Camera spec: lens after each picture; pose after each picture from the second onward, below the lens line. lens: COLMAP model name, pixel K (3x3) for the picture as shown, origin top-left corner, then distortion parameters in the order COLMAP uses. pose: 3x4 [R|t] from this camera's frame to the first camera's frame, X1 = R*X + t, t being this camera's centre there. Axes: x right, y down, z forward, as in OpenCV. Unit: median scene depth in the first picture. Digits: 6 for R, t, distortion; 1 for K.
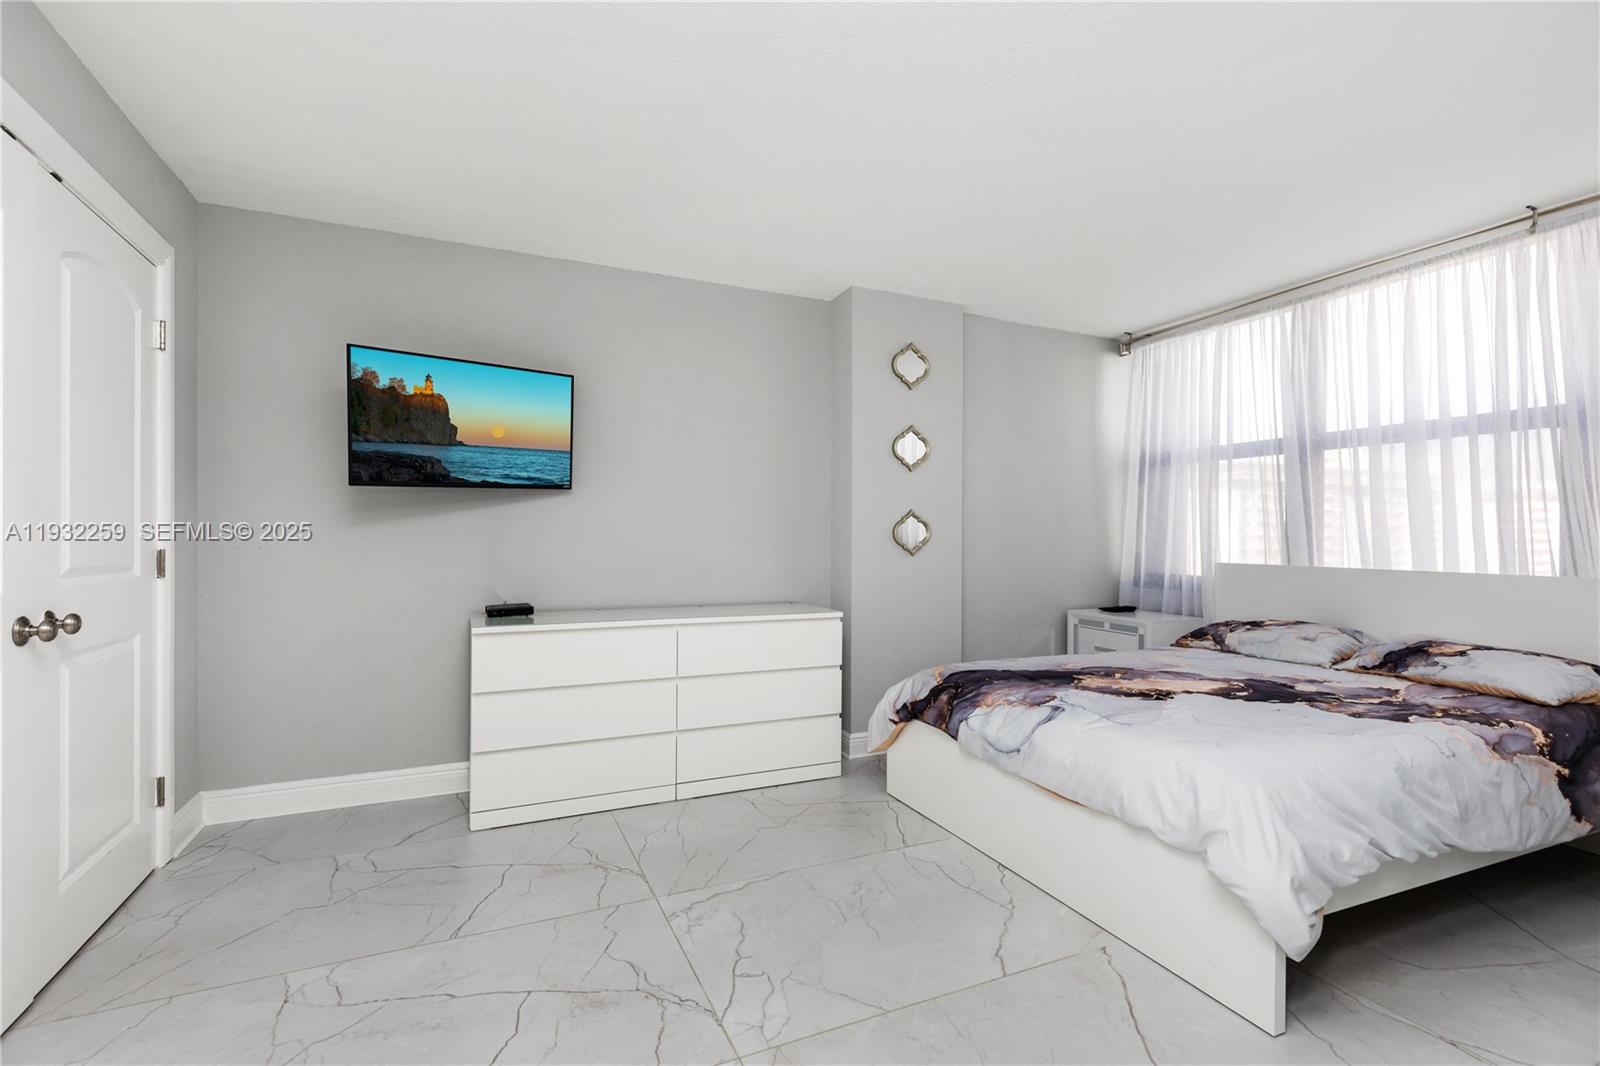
lens RADIAL K [[716.4, 0, 790.2], [0, 716.4, 537.6], [0, 0, 1]] dist [0.007239, -0.001328]
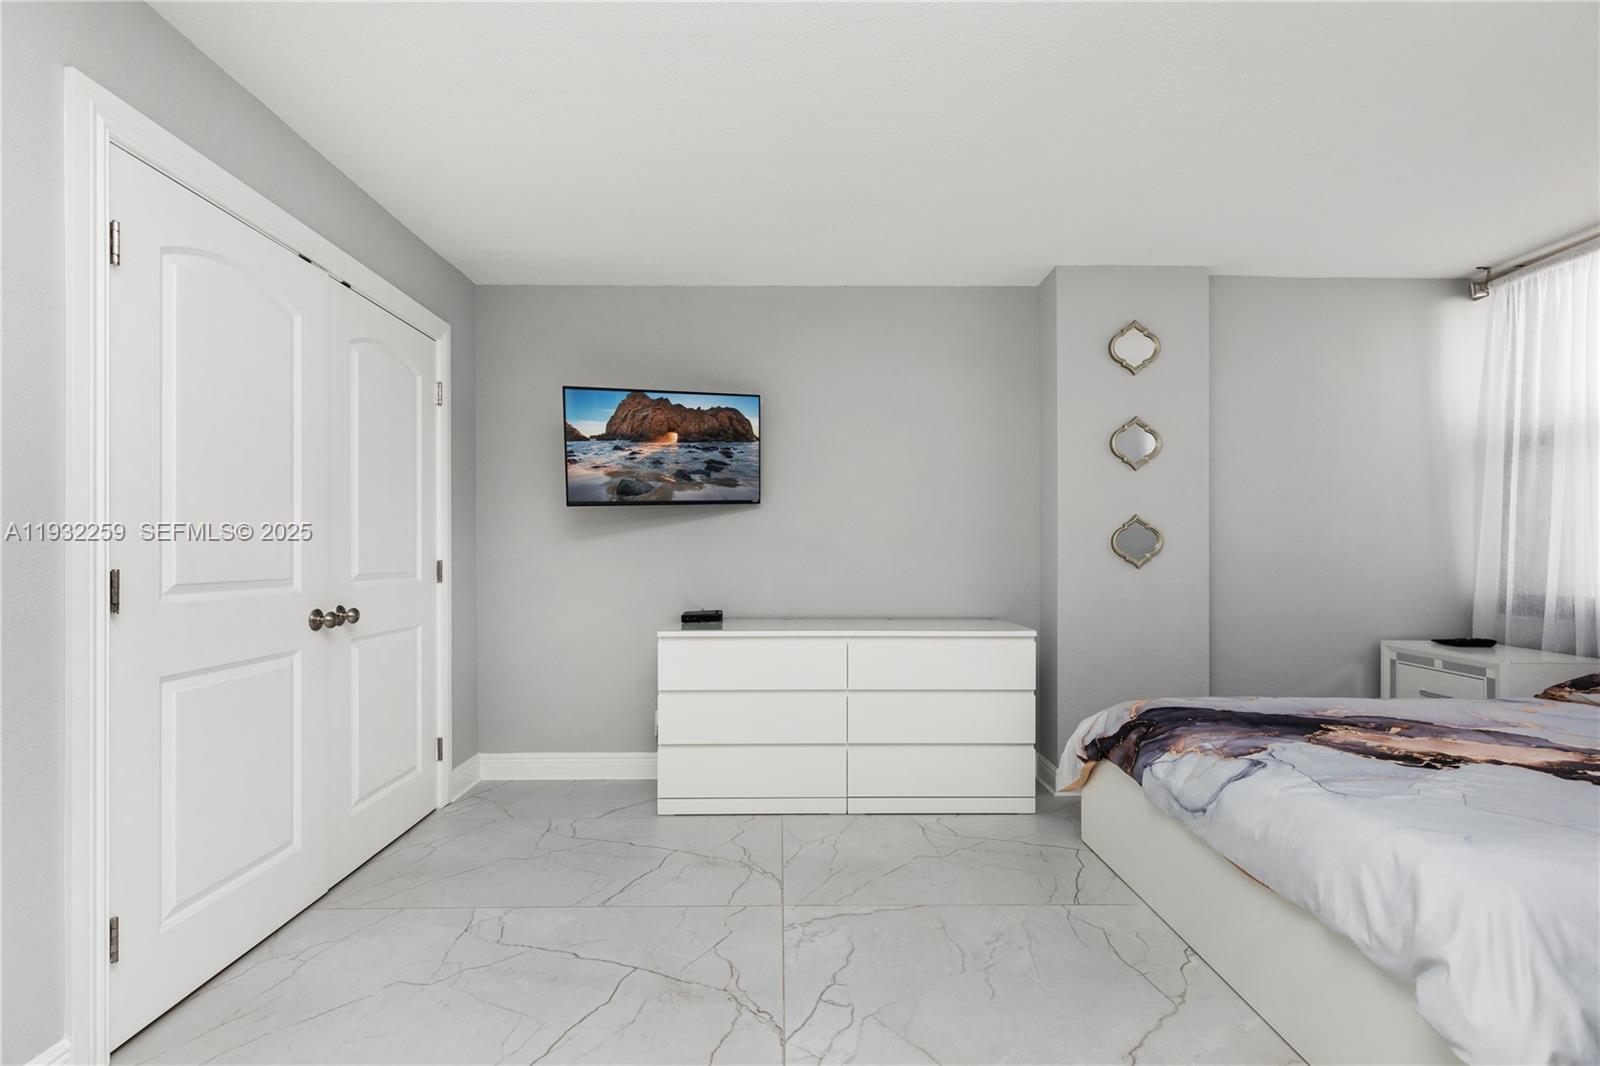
lens RADIAL K [[722.0, 0, 796.3], [0, 722.0, 548.6], [0, 0, 1]] dist [0.005015, 0.000223]
pose [[0.917060, -0.005912, -0.398706, 0.196219], [0.005453, 0.999983, -0.002285, 0.001414], [0.398713, -0.000079, 0.917076, 0.061973]]
